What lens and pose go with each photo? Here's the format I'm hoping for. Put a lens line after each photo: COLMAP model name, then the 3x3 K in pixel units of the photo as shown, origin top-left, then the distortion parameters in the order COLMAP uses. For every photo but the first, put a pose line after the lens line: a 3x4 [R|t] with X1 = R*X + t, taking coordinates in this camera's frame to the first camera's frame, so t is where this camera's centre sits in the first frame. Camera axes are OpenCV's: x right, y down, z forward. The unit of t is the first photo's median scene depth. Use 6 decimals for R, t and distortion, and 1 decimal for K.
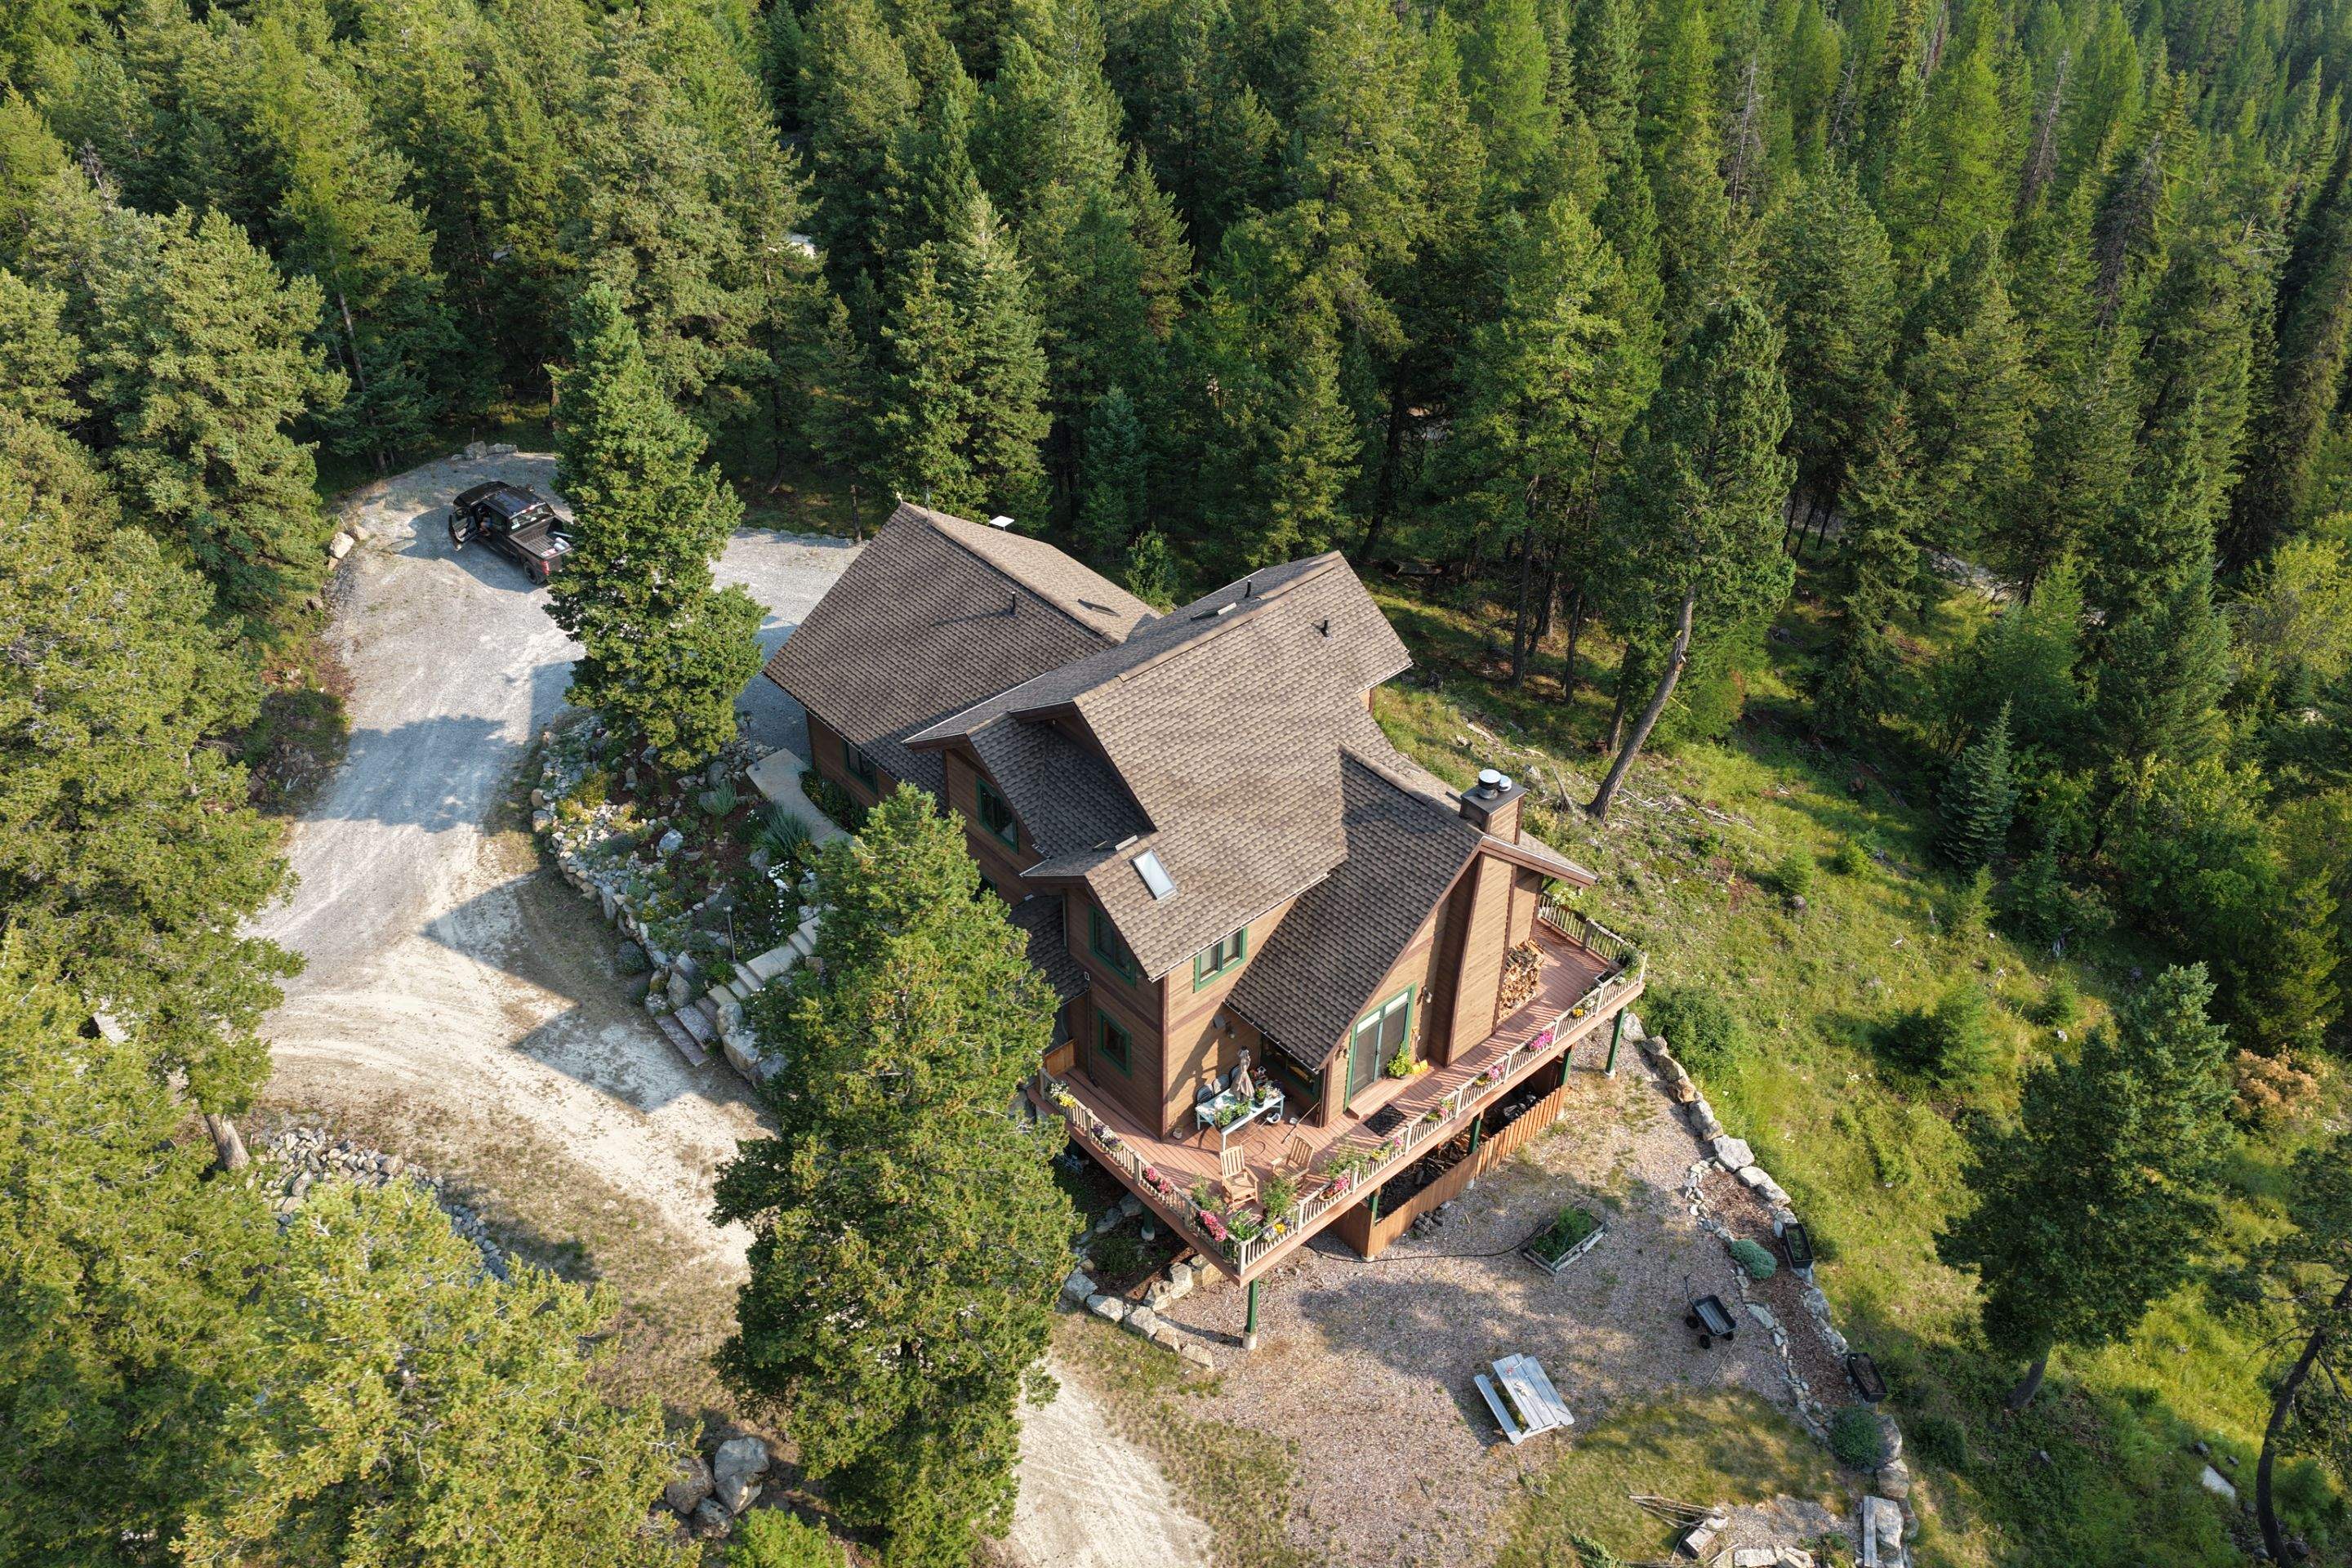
lens RADIAL K [[1944.4, 0, 1185.7], [0, 1944.4, 822.0], [0, 0, 1]] dist [-0.010649, 0.029756]
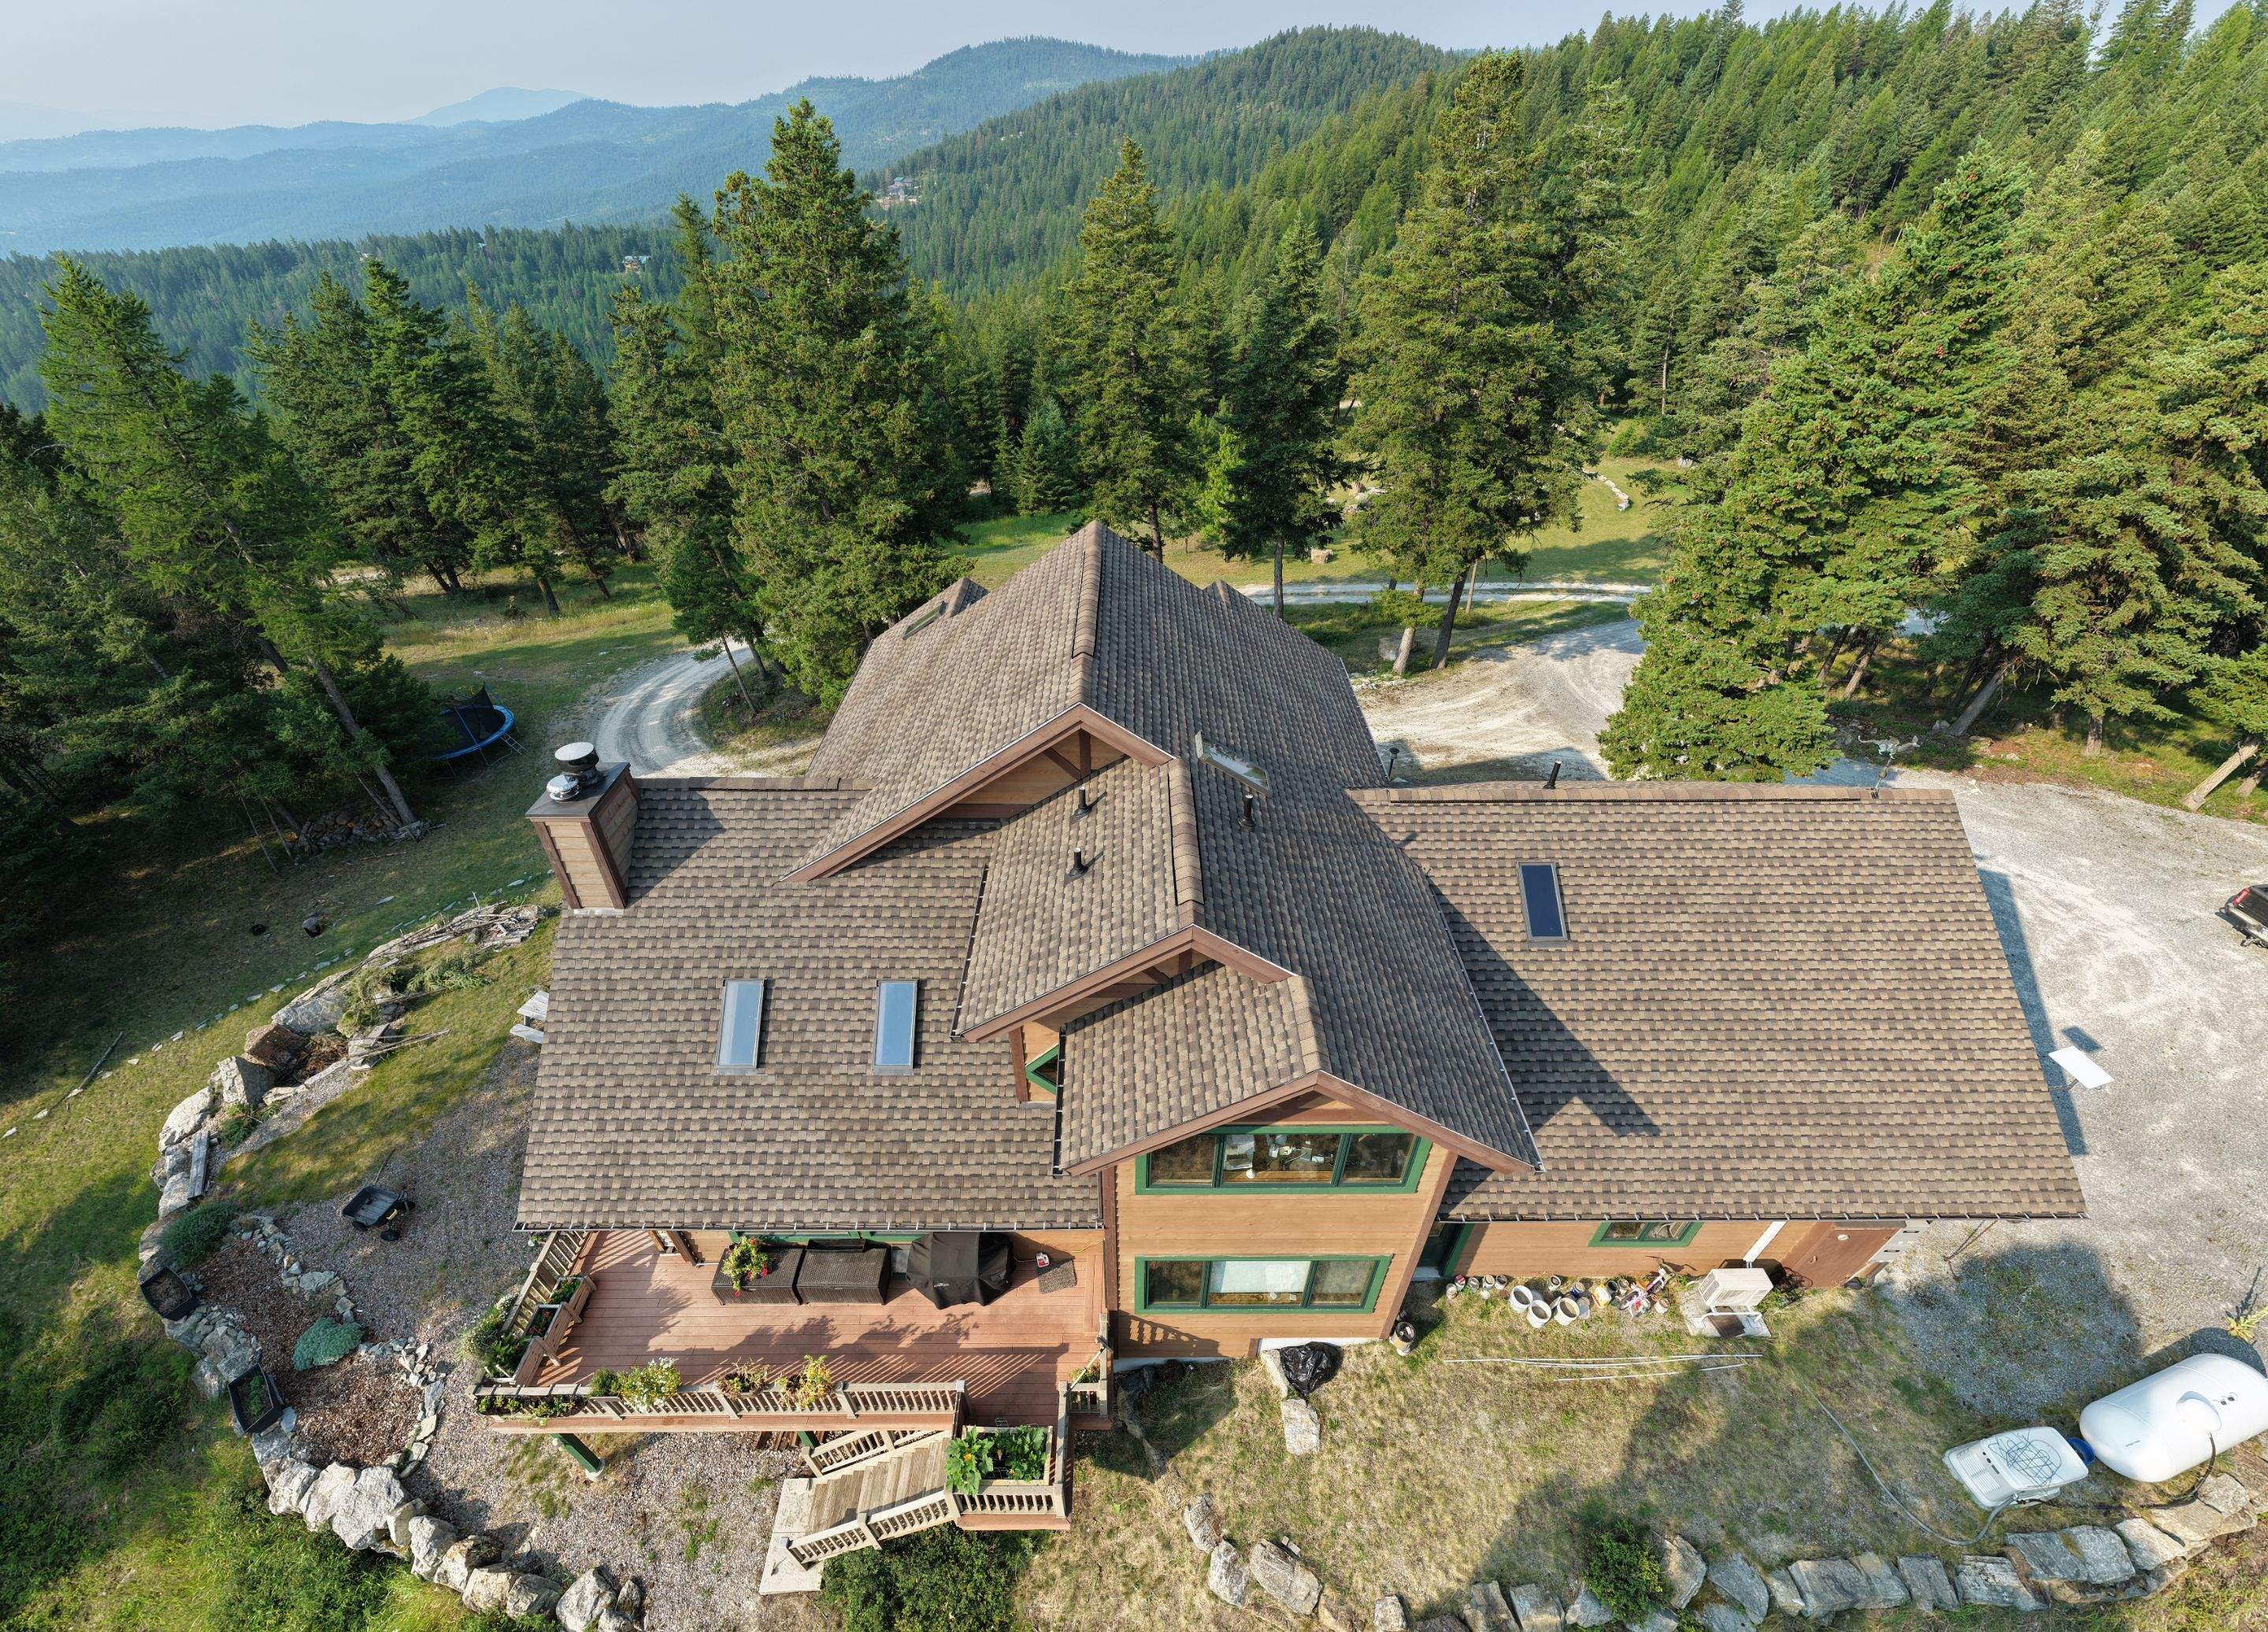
lens RADIAL K [[892.5, 0, 1135.7], [0, 892.5, 812.3], [0, 0, 1]] dist [0.002684, -0.000643]
pose [[-0.658587, 0.451055, -0.602339, 0.179557], [-0.474195, 0.372760, 0.797614, -0.275028], [0.584296, 0.810925, -0.031607, 0.935621]]
